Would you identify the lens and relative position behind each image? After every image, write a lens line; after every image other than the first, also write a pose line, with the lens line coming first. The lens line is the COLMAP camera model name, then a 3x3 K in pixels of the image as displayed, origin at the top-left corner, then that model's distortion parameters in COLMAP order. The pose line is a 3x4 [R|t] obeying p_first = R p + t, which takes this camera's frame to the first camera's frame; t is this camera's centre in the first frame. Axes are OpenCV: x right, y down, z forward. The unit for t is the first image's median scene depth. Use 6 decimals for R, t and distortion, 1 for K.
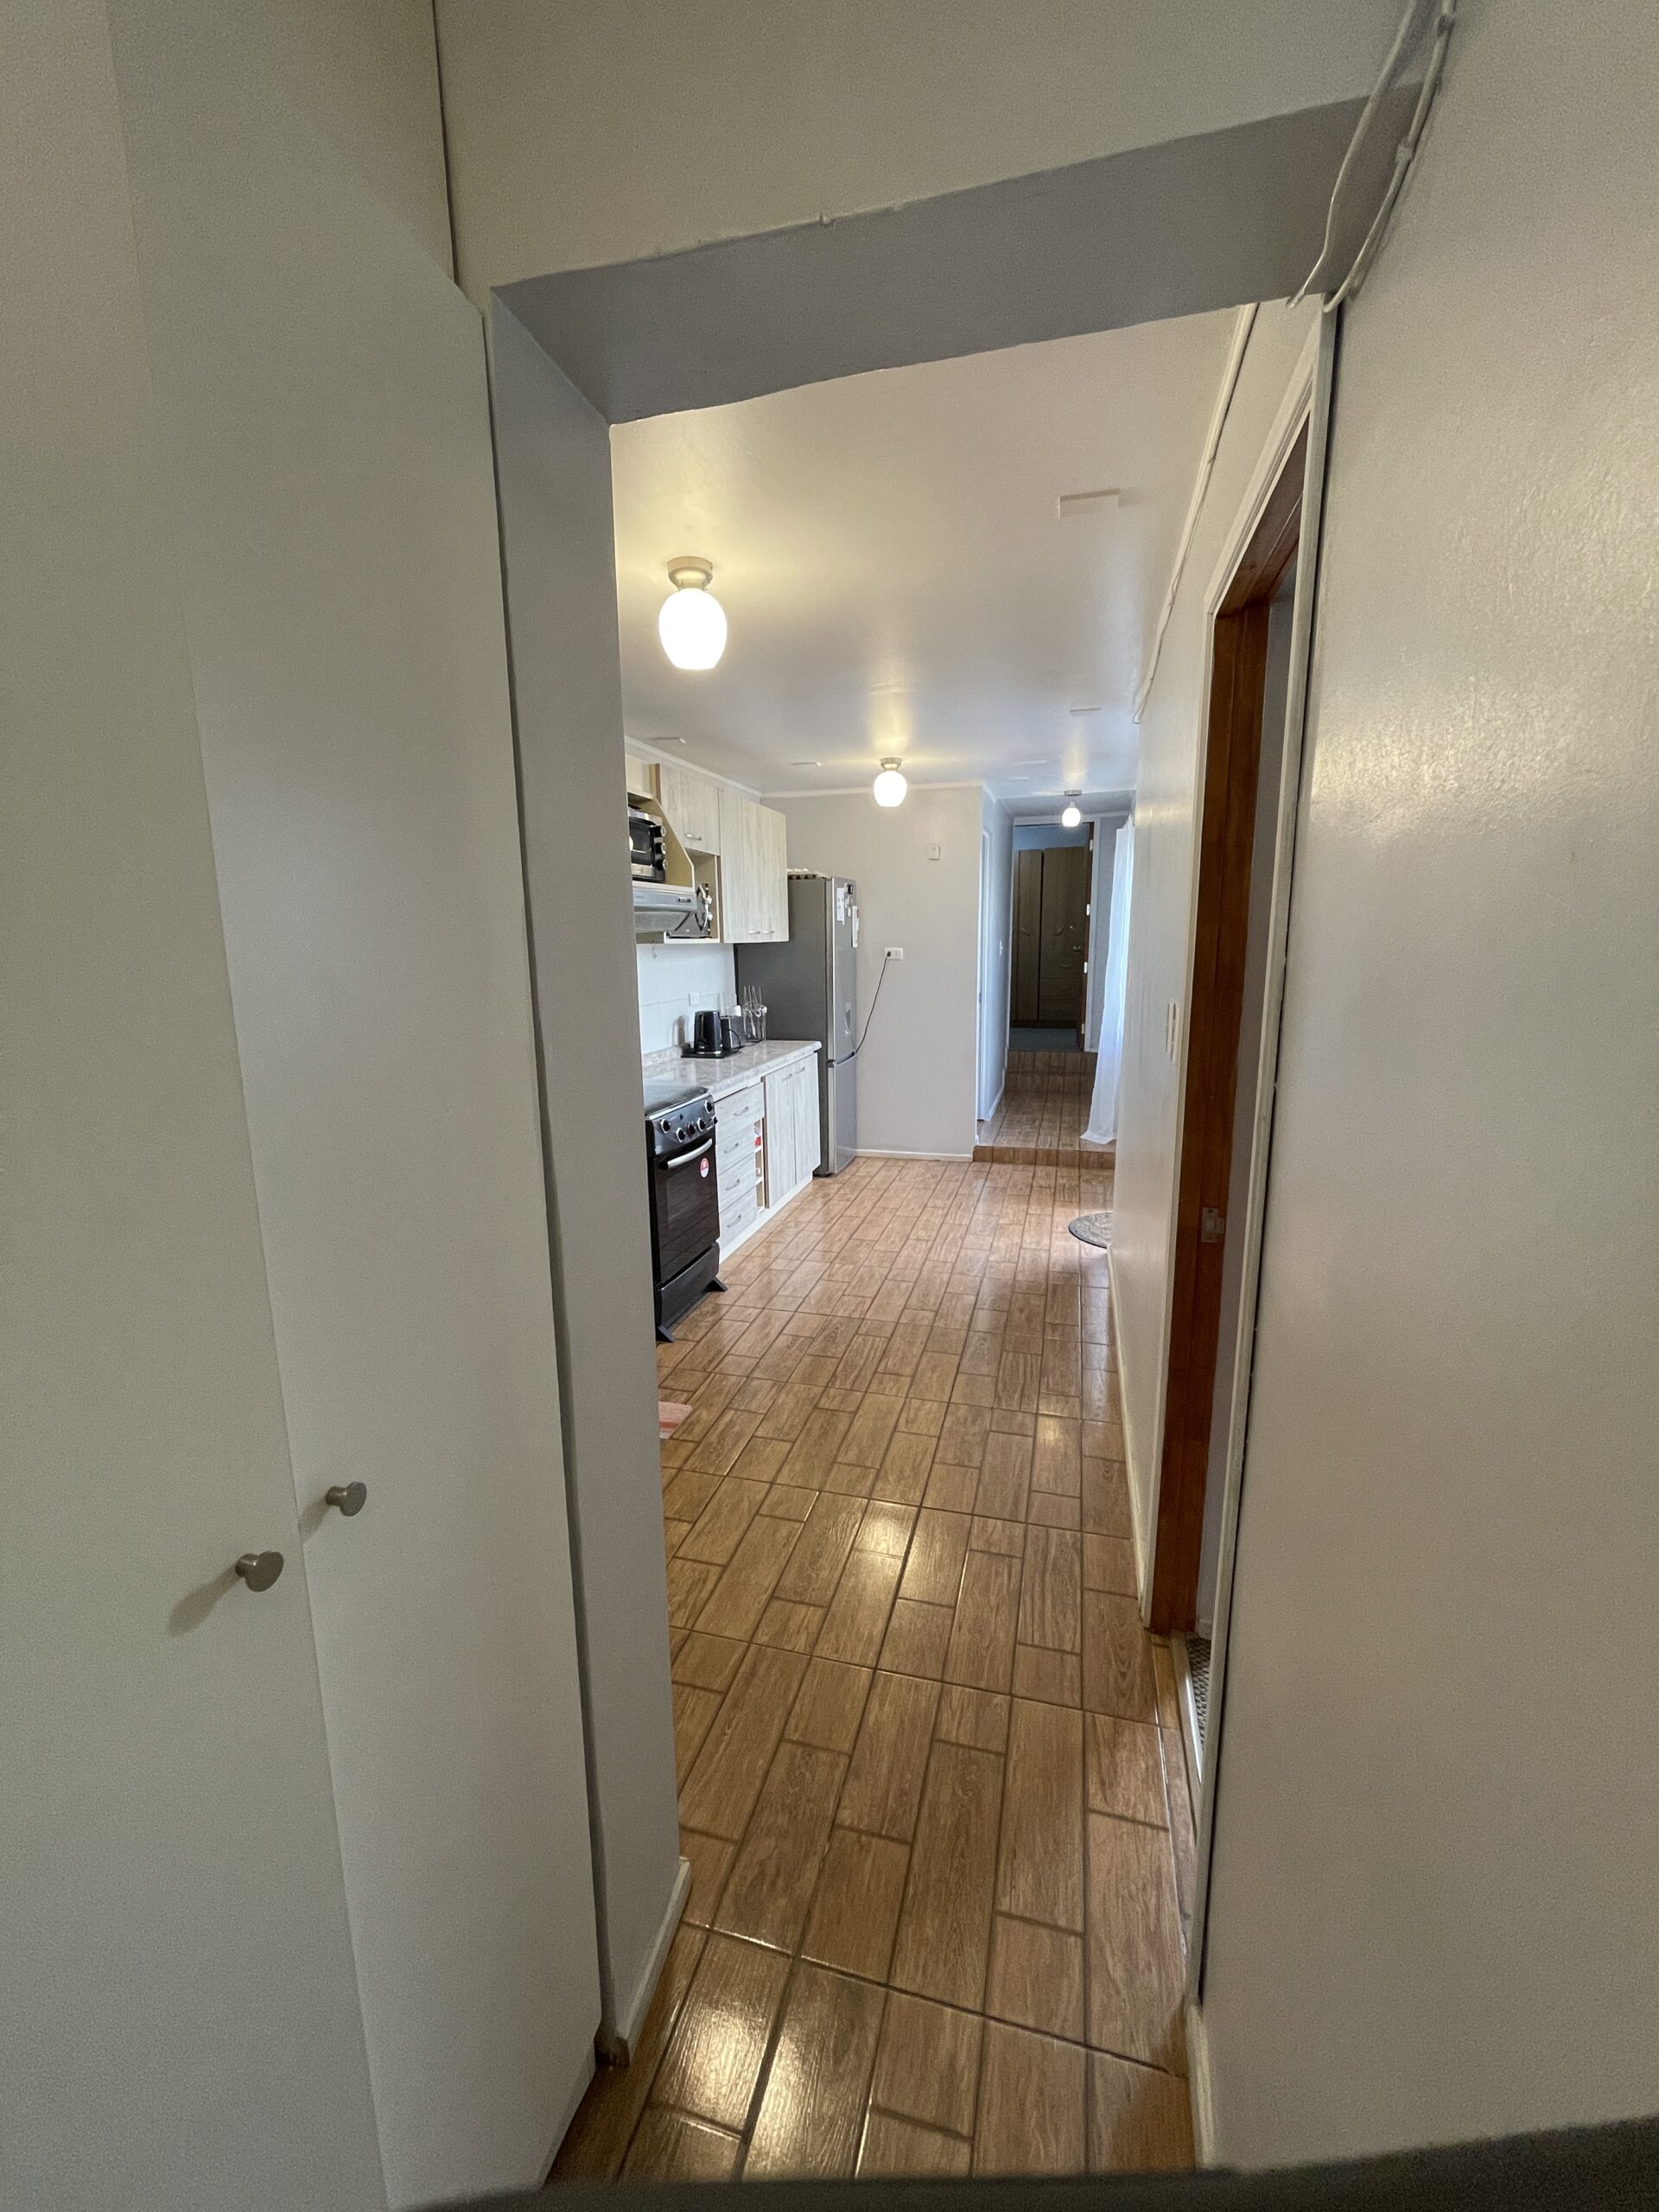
lens RADIAL K [[877.6, 0, 810.2], [0, 877.6, 1109.9], [0, 0, 1]] dist [0.000304, 0.000076]
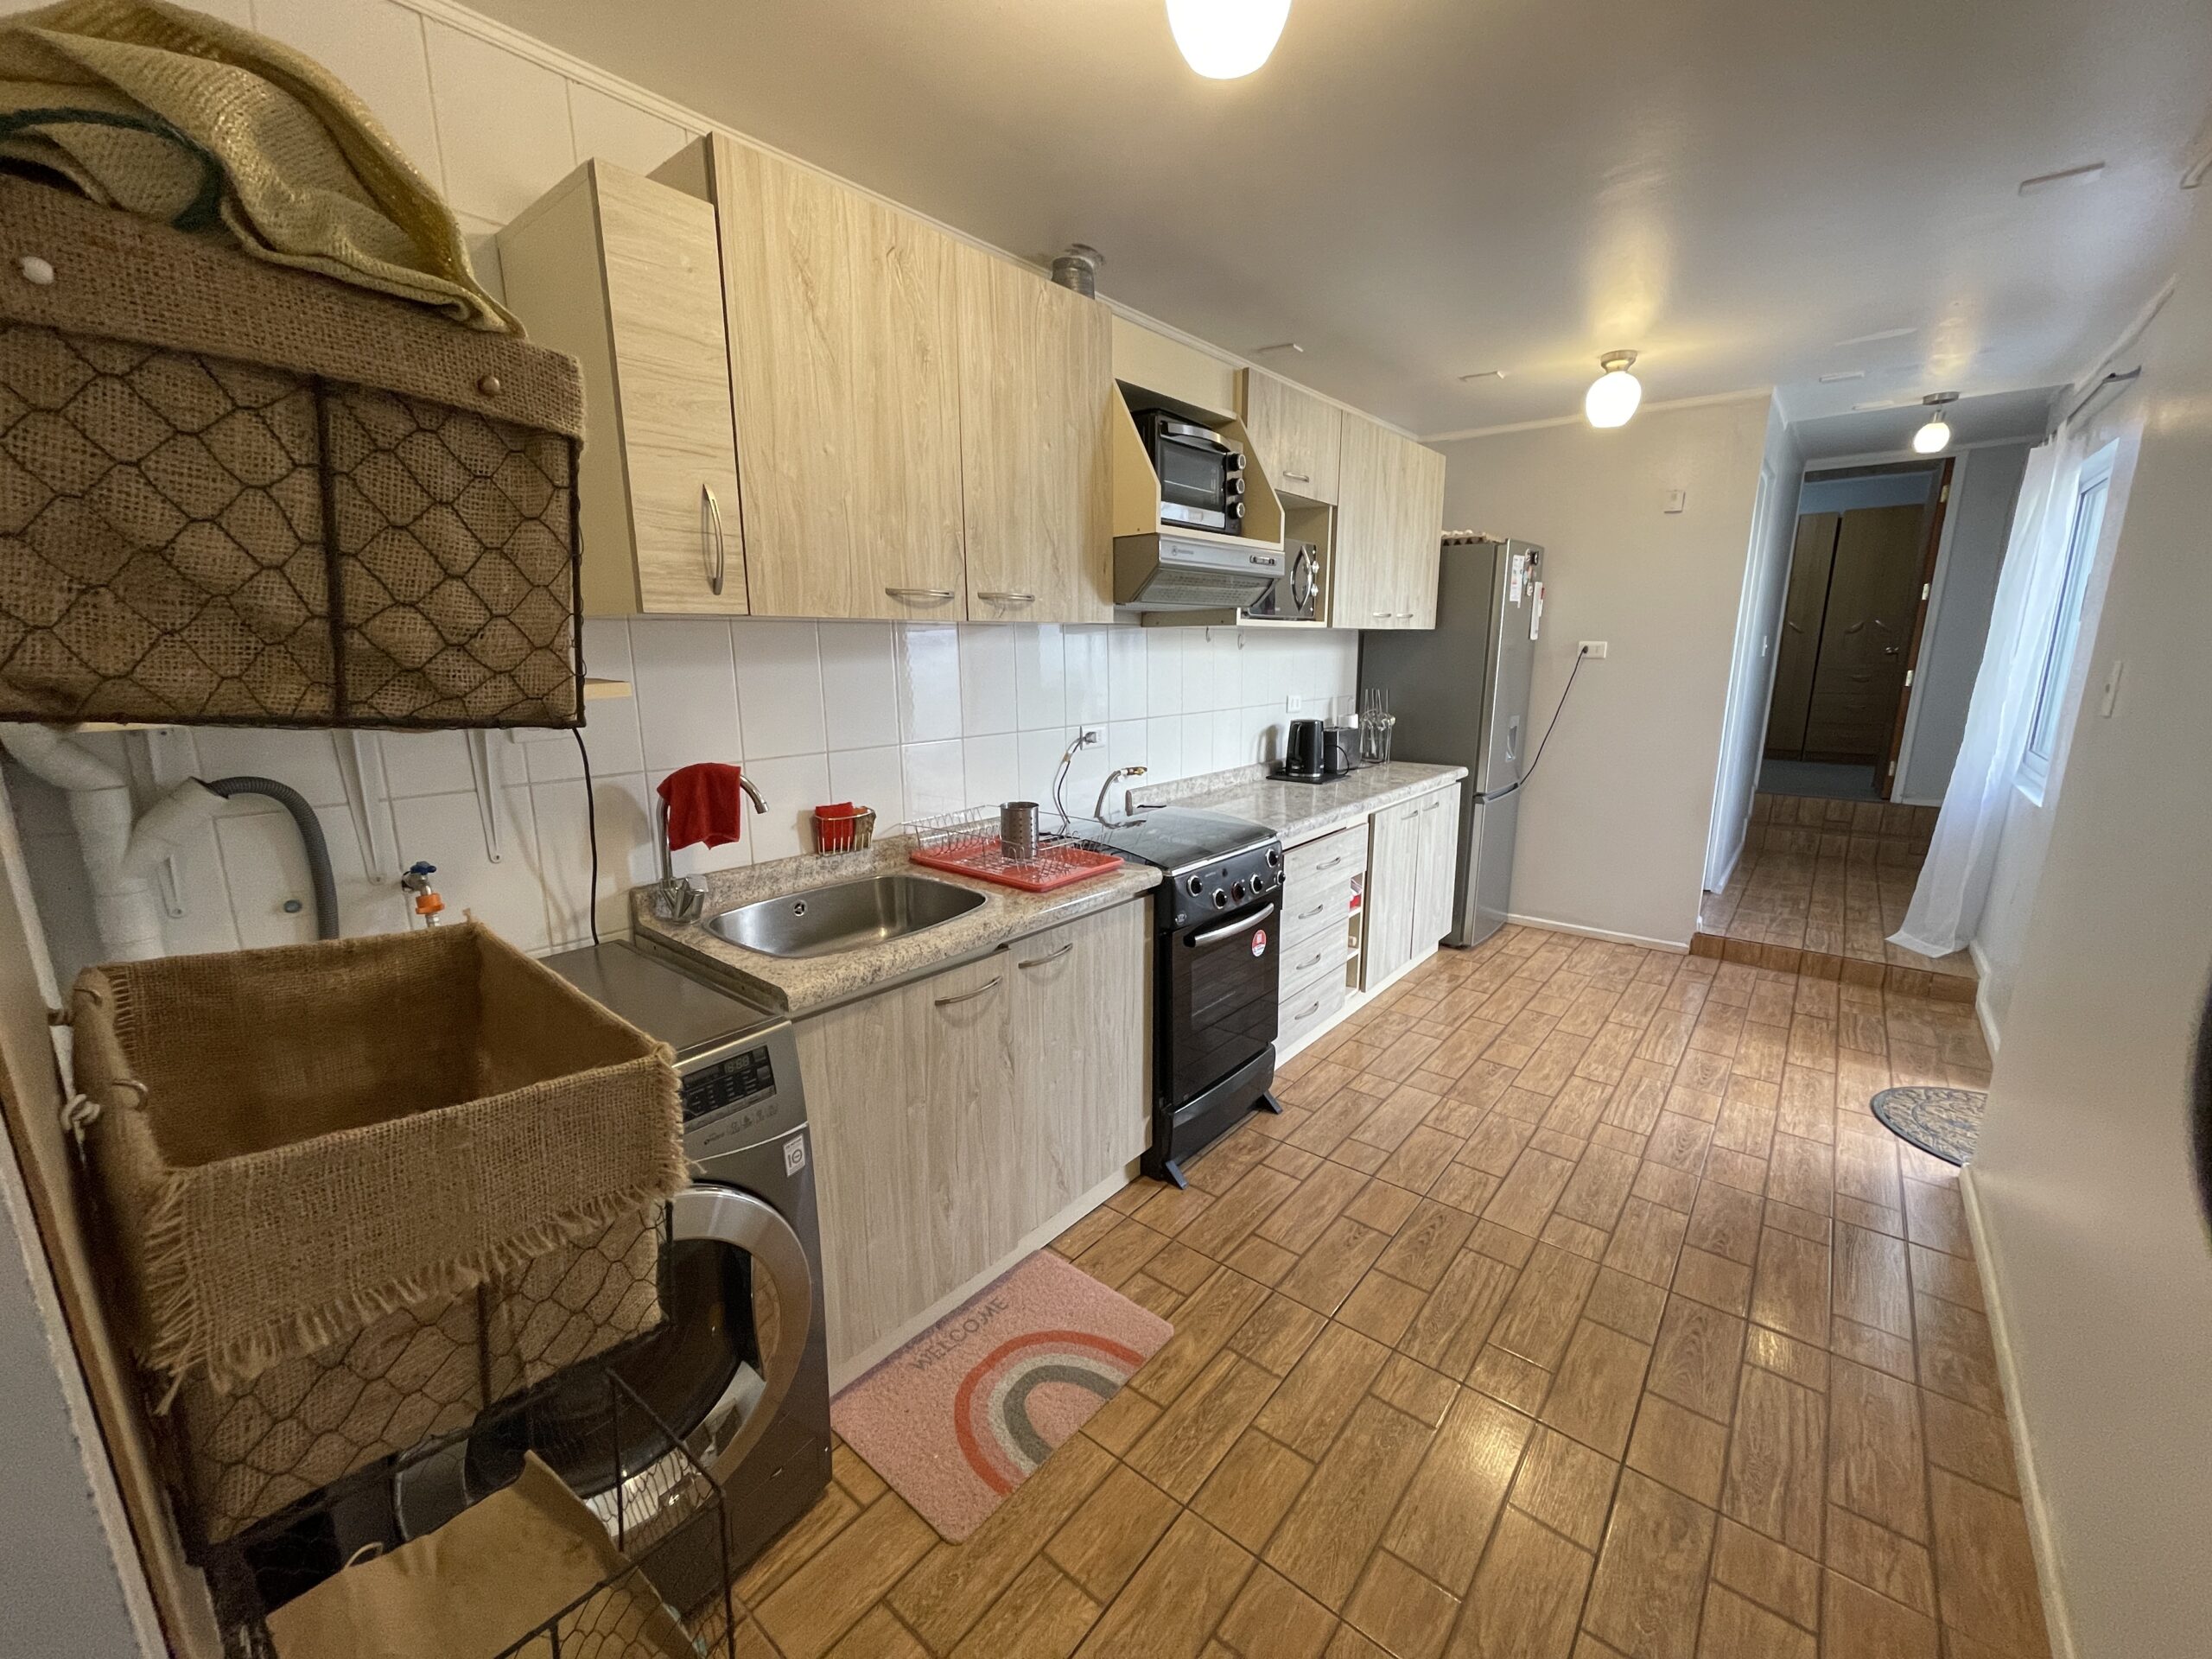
lens RADIAL K [[891.5, 0, 1102.6], [0, 891.5, 833.2], [0, 0, 1]] dist [-0.001849, 0.000393]
pose [[0.921363, 0.094145, -0.377129, 0.019095], [-0.085316, 0.995547, 0.040089, -0.030387], [0.379224, -0.004761, 0.925293, 0.218576]]
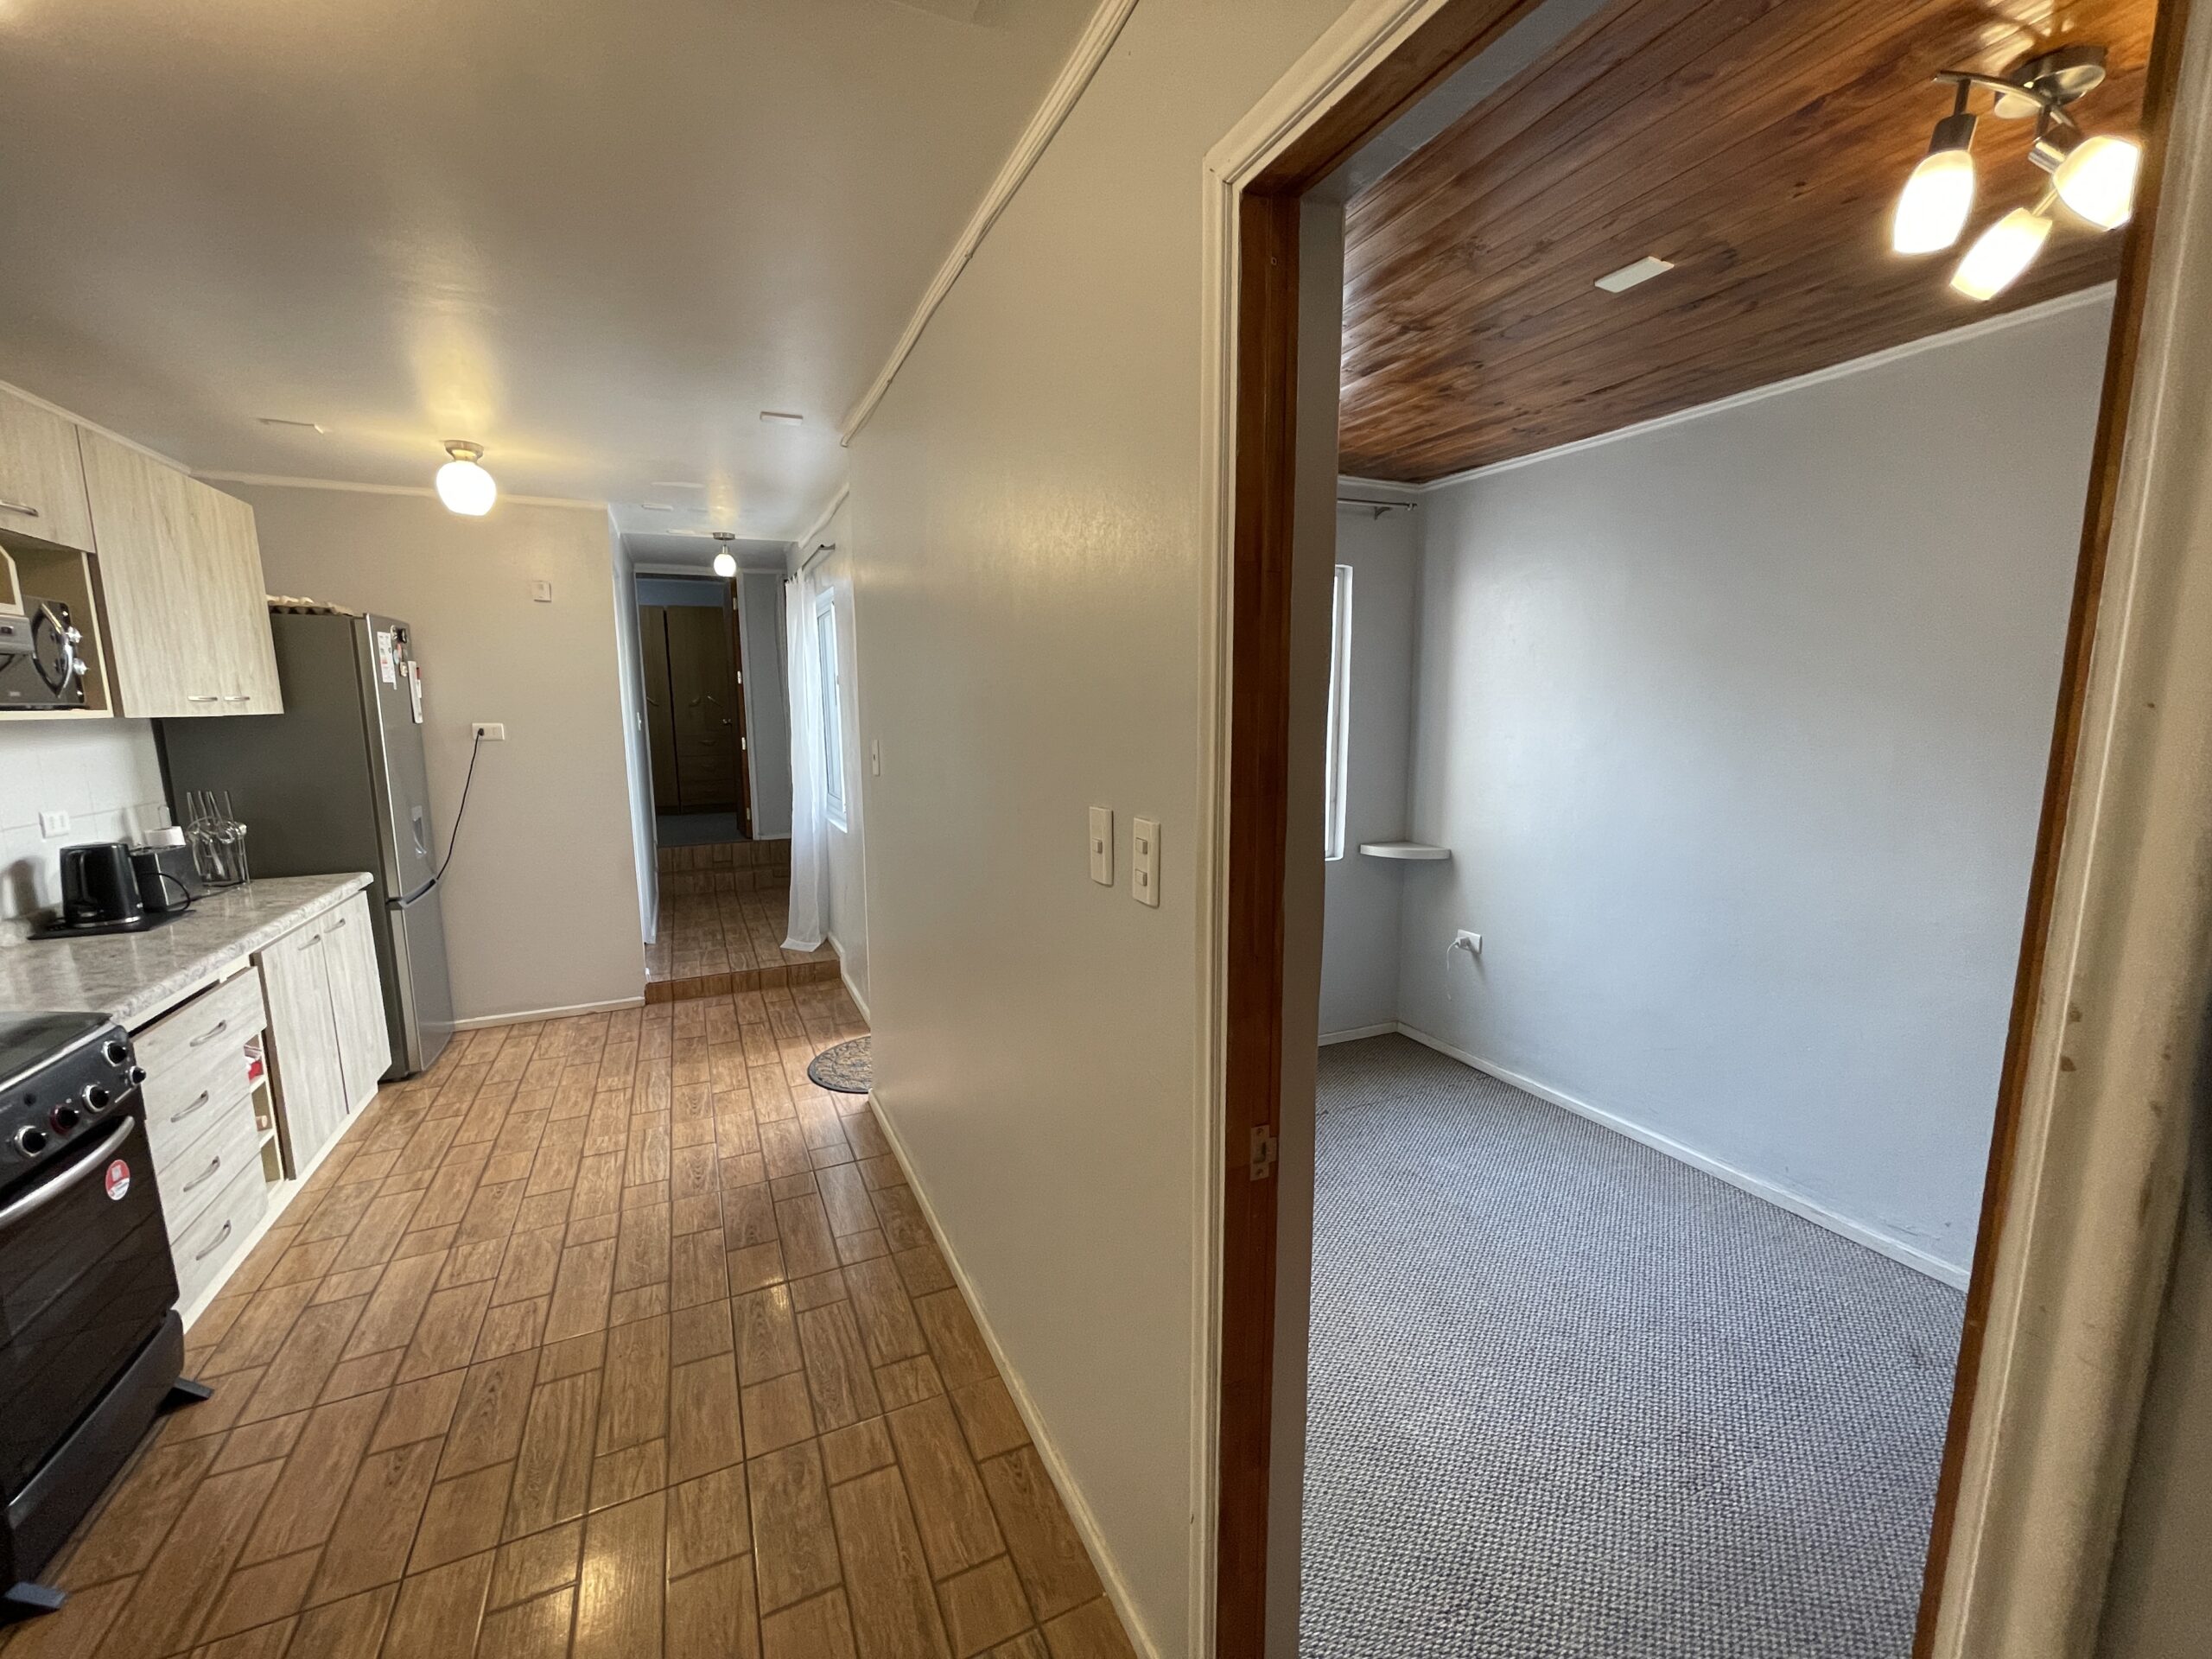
lens RADIAL K [[888.2, 0, 1110.6], [0, 888.2, 834.5], [0, 0, 1]] dist [-0.013823, 0.004194]
pose [[0.739790, -0.086201, 0.667293, -0.016537], [0.121148, 0.992616, -0.006084, -0.040765], [-0.661842, 0.085342, 0.744770, 0.196447]]
